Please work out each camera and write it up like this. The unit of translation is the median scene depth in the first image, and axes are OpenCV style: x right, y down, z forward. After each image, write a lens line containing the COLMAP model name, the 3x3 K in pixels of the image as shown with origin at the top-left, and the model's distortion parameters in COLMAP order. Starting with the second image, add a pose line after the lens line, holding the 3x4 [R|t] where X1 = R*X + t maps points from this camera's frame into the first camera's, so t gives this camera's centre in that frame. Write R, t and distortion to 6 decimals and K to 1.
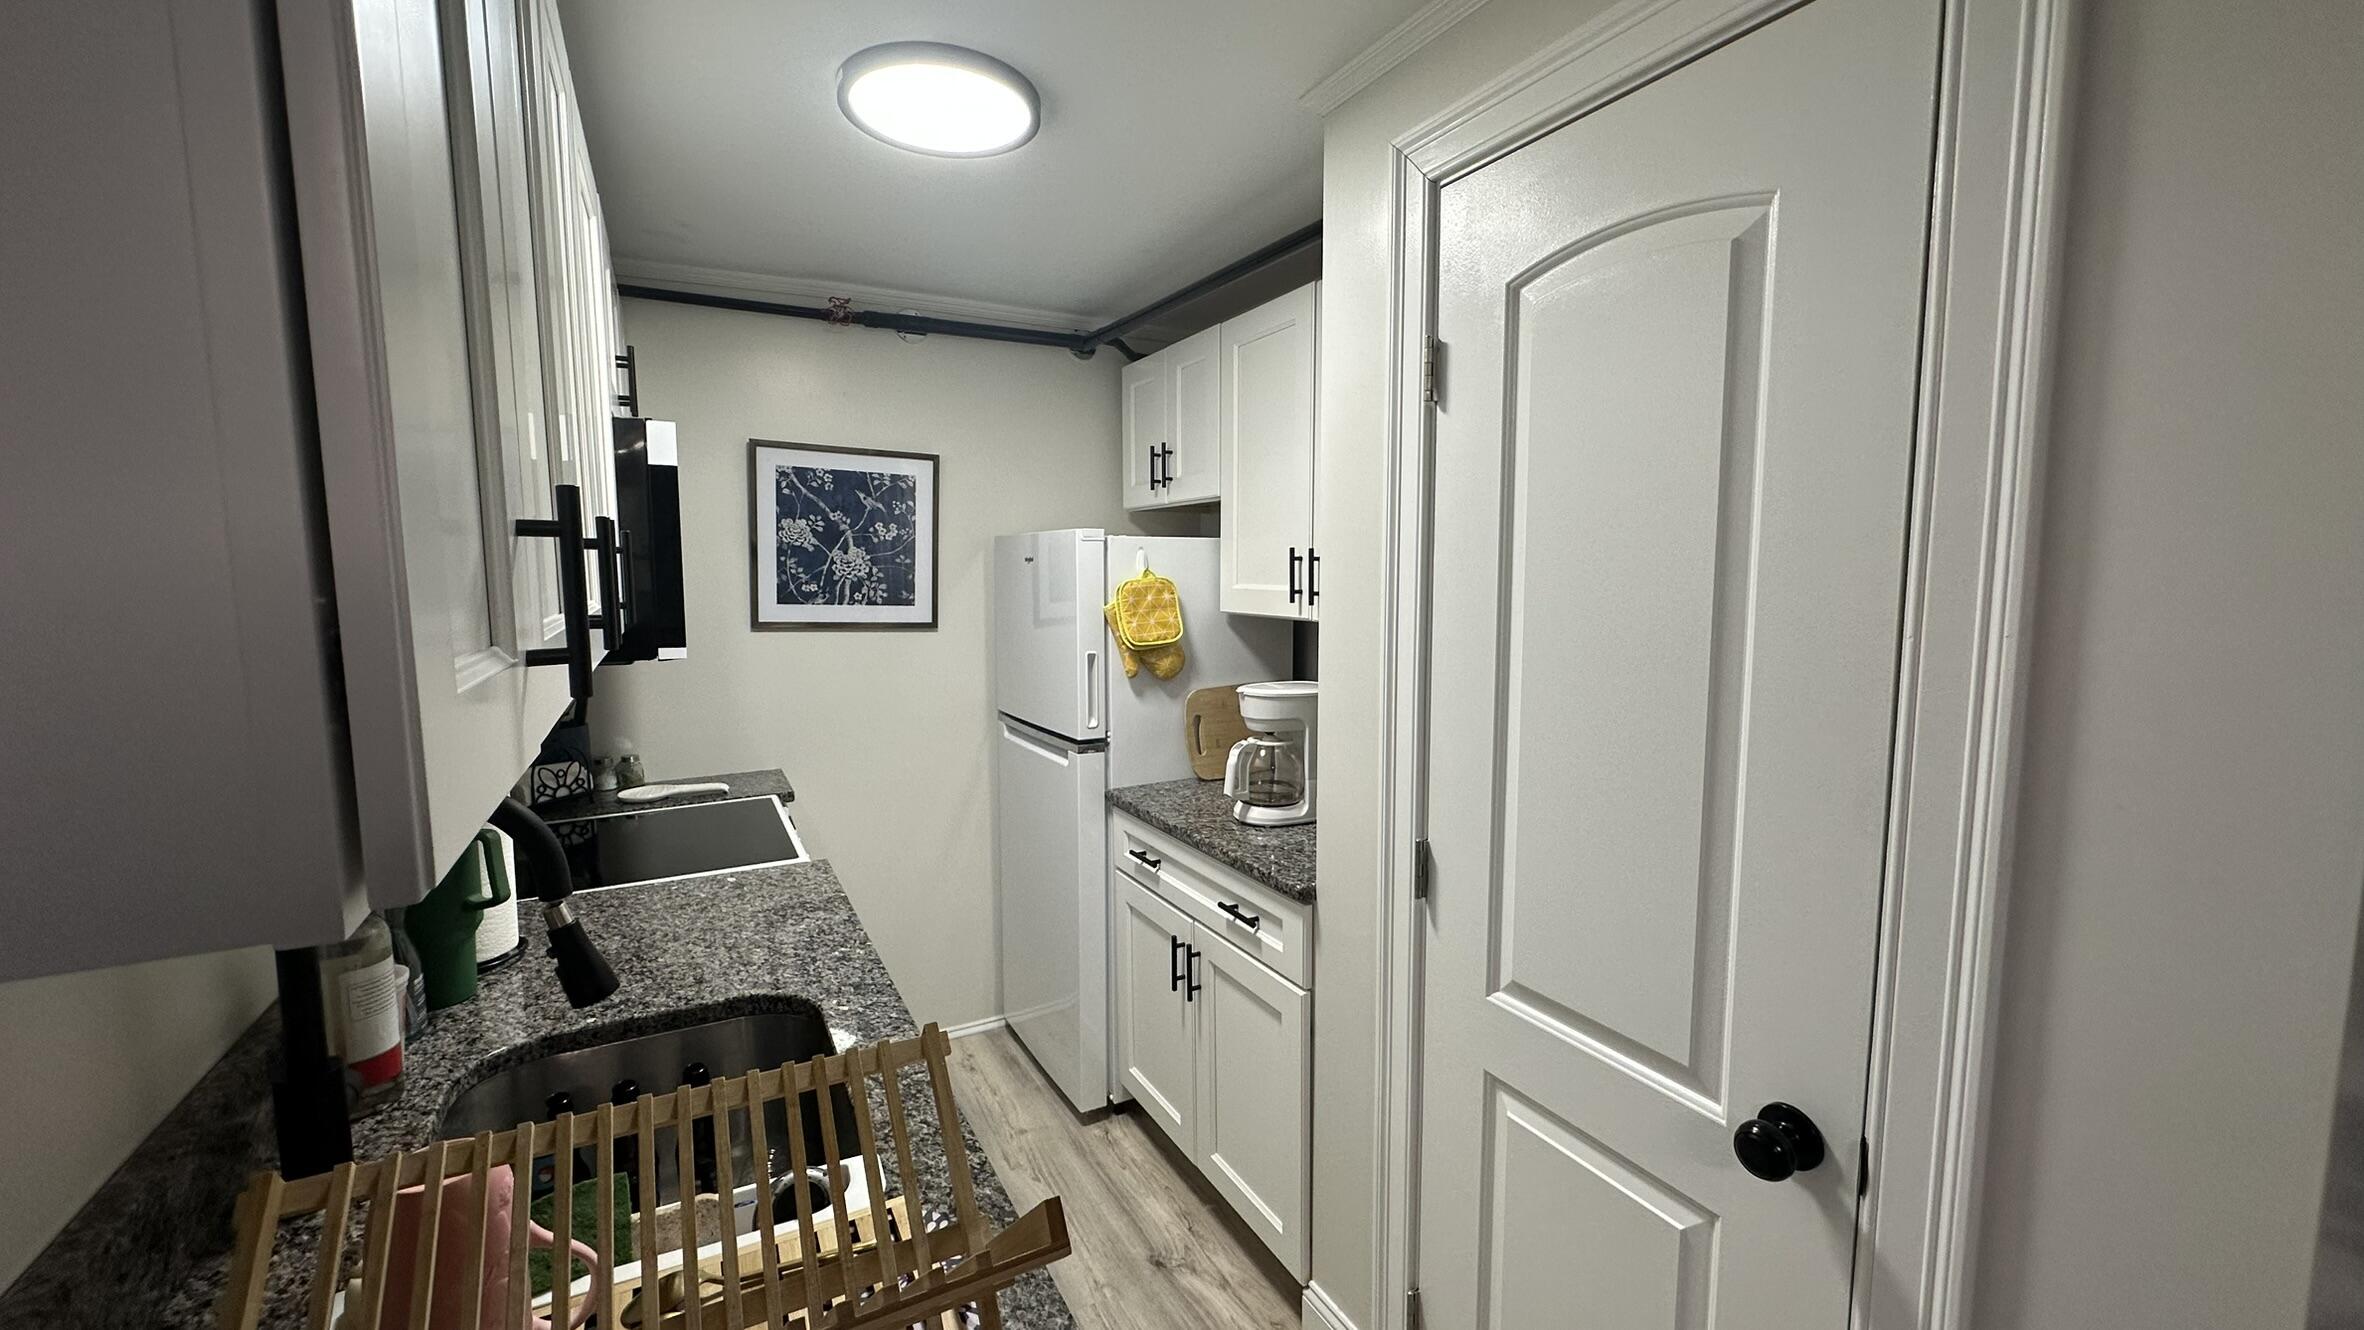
lens RADIAL K [[943.5, 0, 1176.8], [0, 943.5, 668.3], [0, 0, 1]] dist [-0.000570, -0.000075]
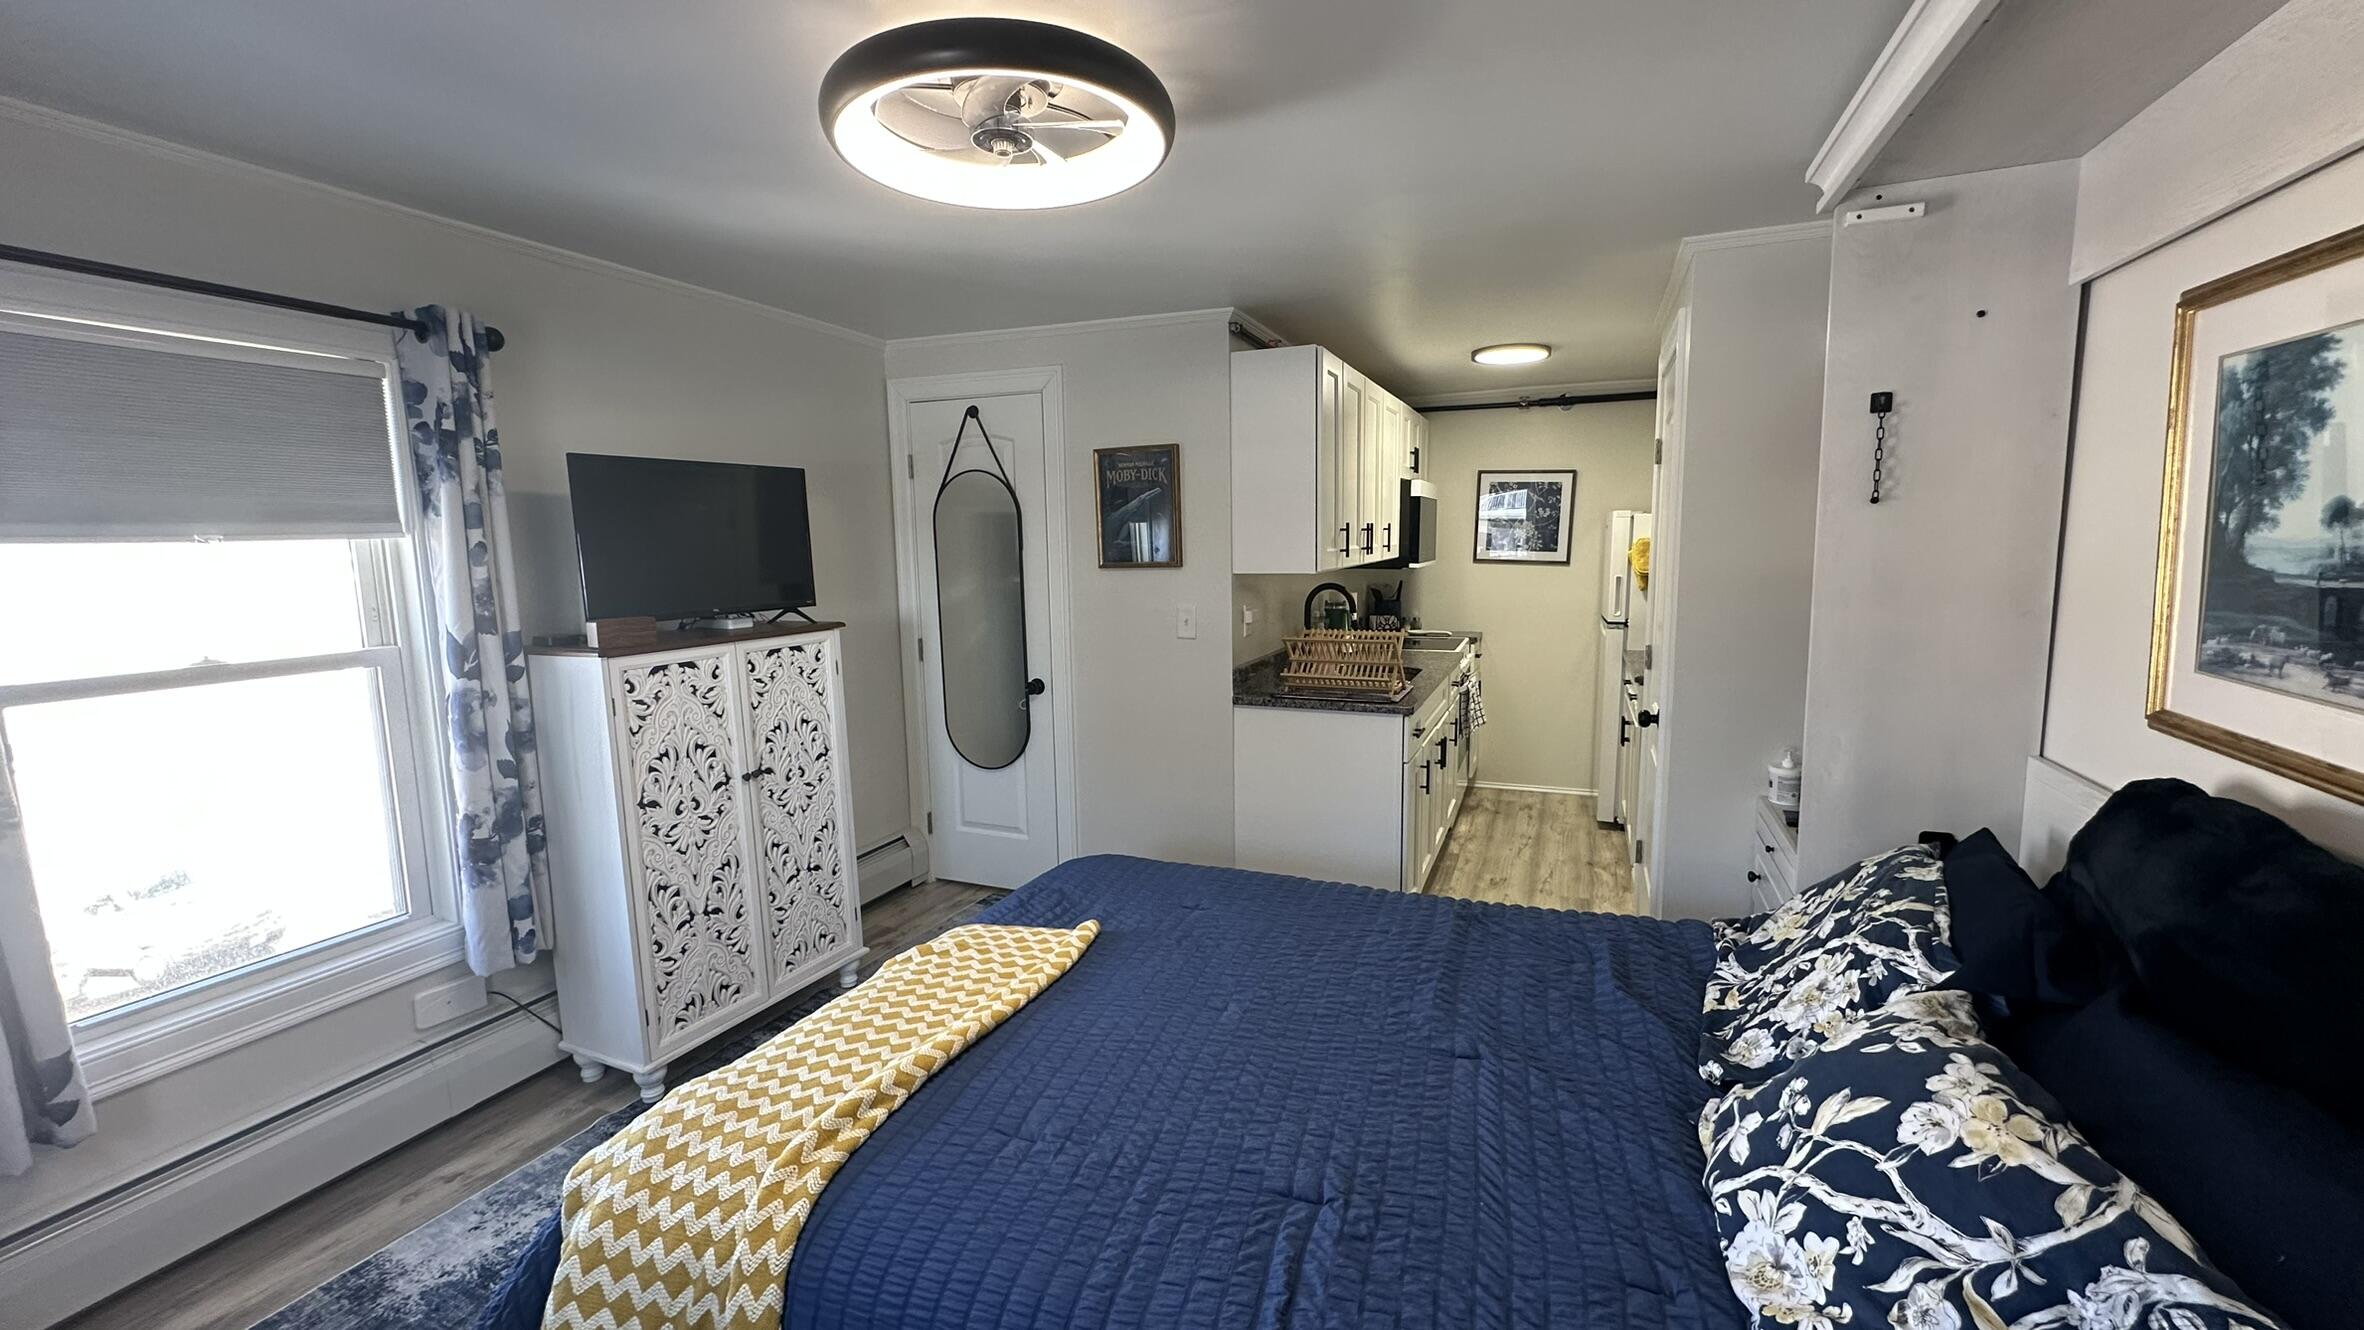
lens RADIAL K [[943.5, 0, 1184.5], [0, 943.5, 665.1], [0, 0, 1]] dist [-0.000570, -0.000075]
pose [[0.635853, 0.100154, -0.765284, 0.786030], [-0.069301, 0.994948, 0.072631, 0.080219], [0.768693, 0.006852, 0.639582, -0.845865]]
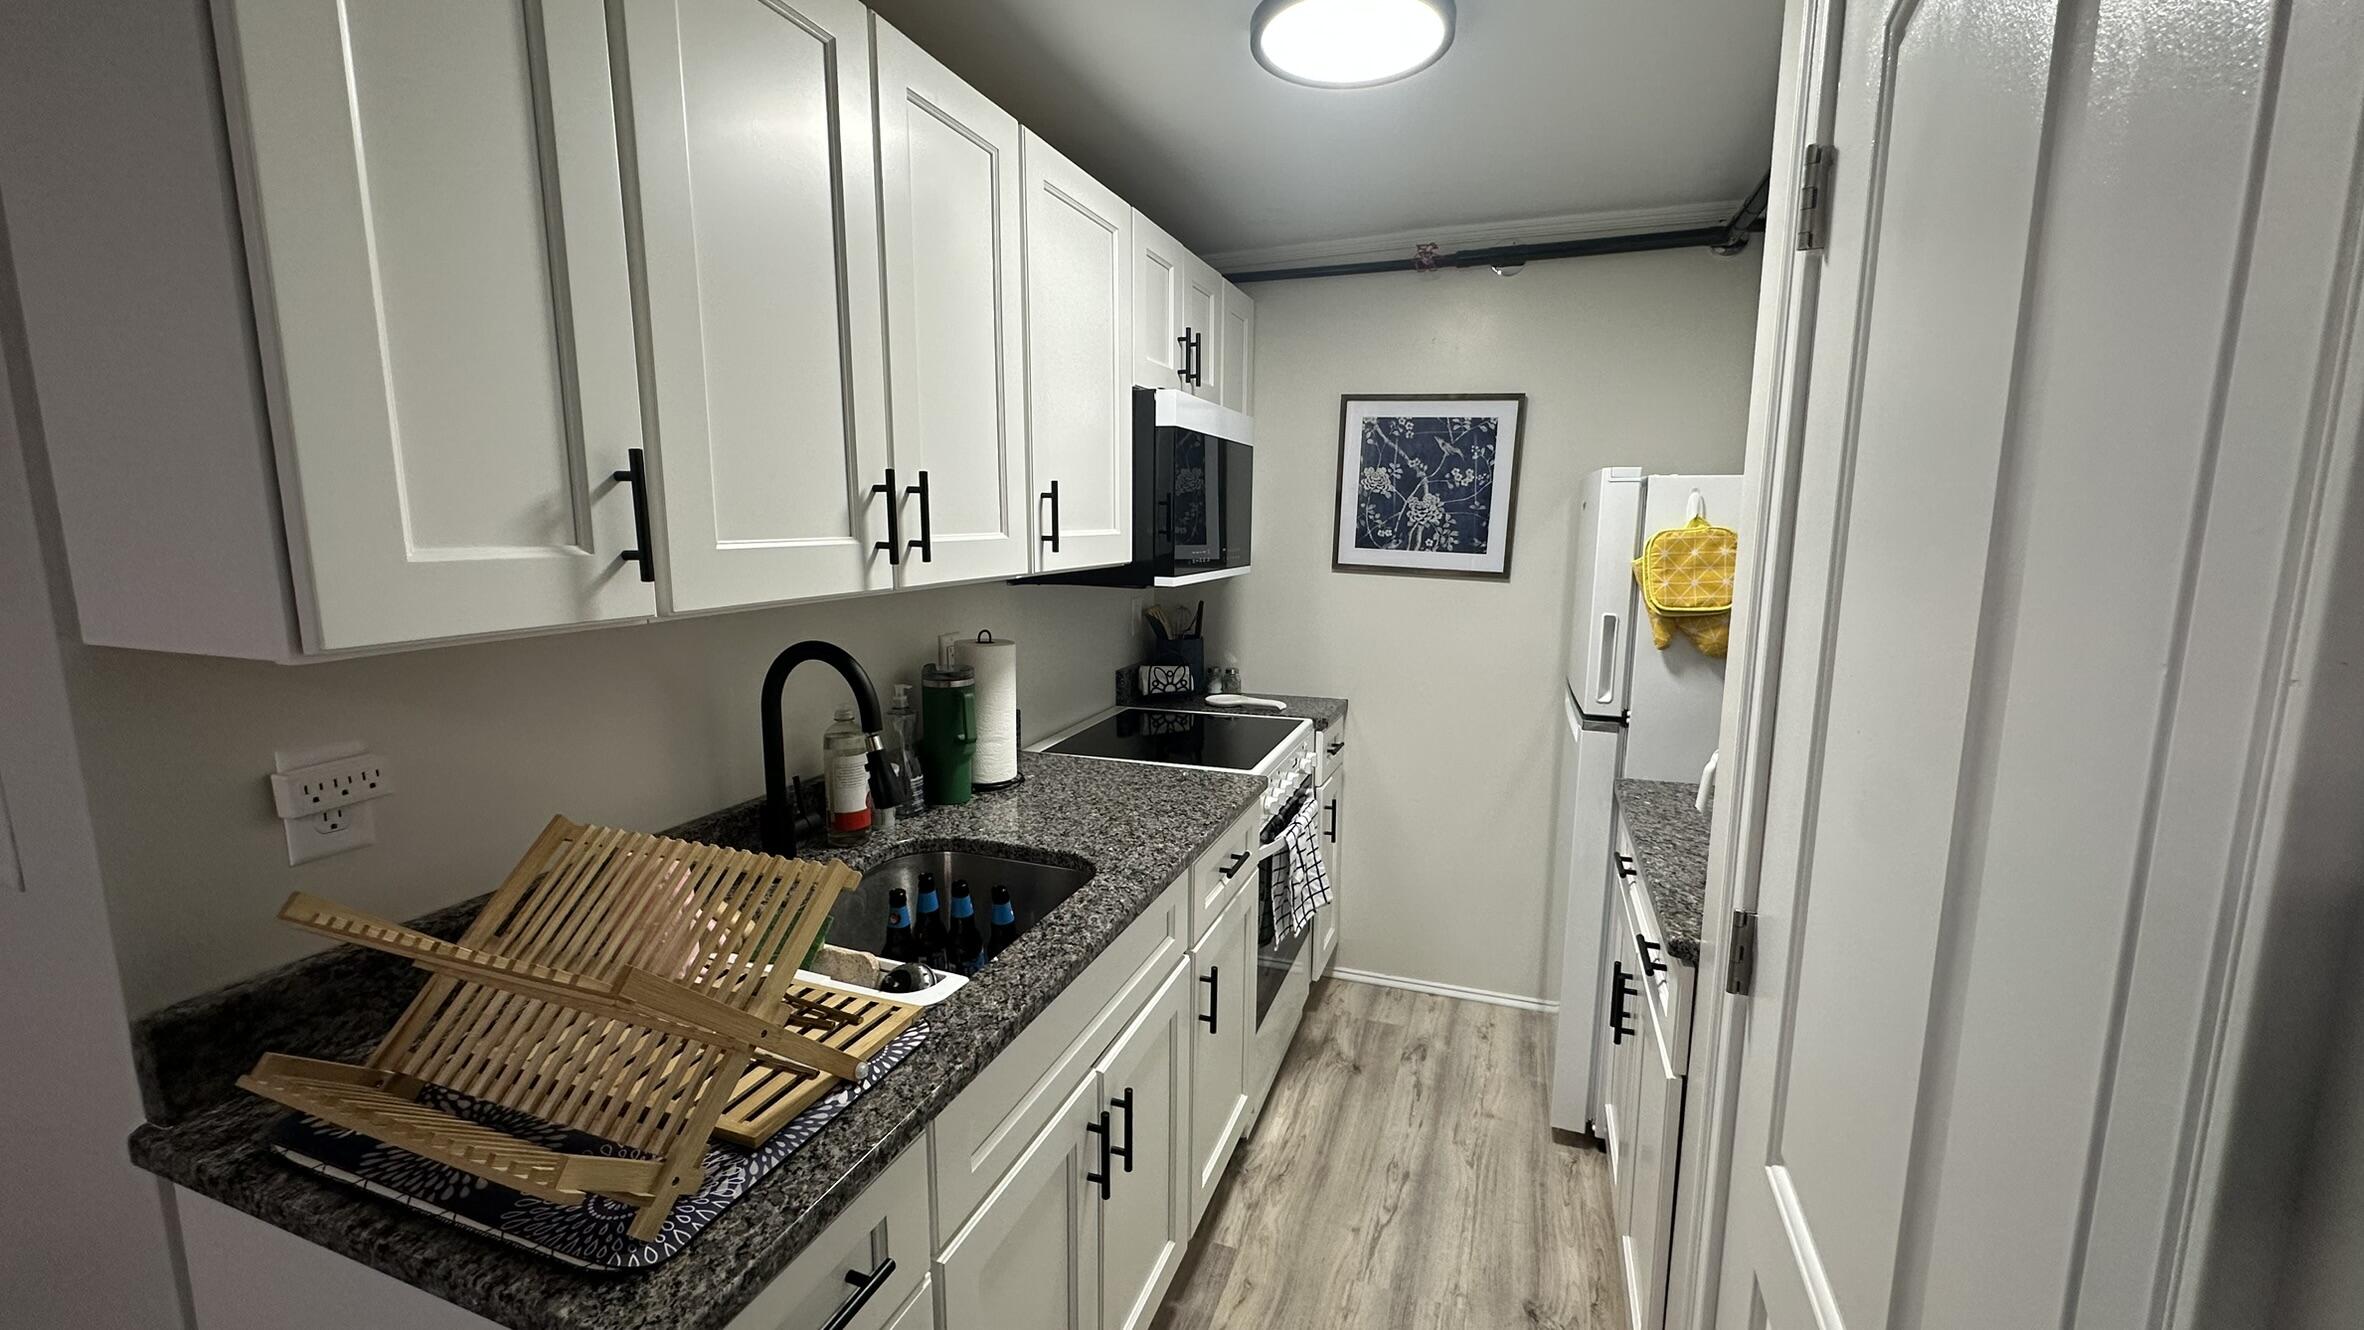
lens RADIAL K [[943.5, 0, 1184.3], [0, 943.5, 666.5], [0, 0, 1]] dist [-0.000570, -0.000075]
pose [[0.663502, 0.122940, -0.738004, 0.274058], [-0.086745, 0.992396, 0.087329, -0.010729], [0.743129, 0.006075, 0.669121, 0.138280]]
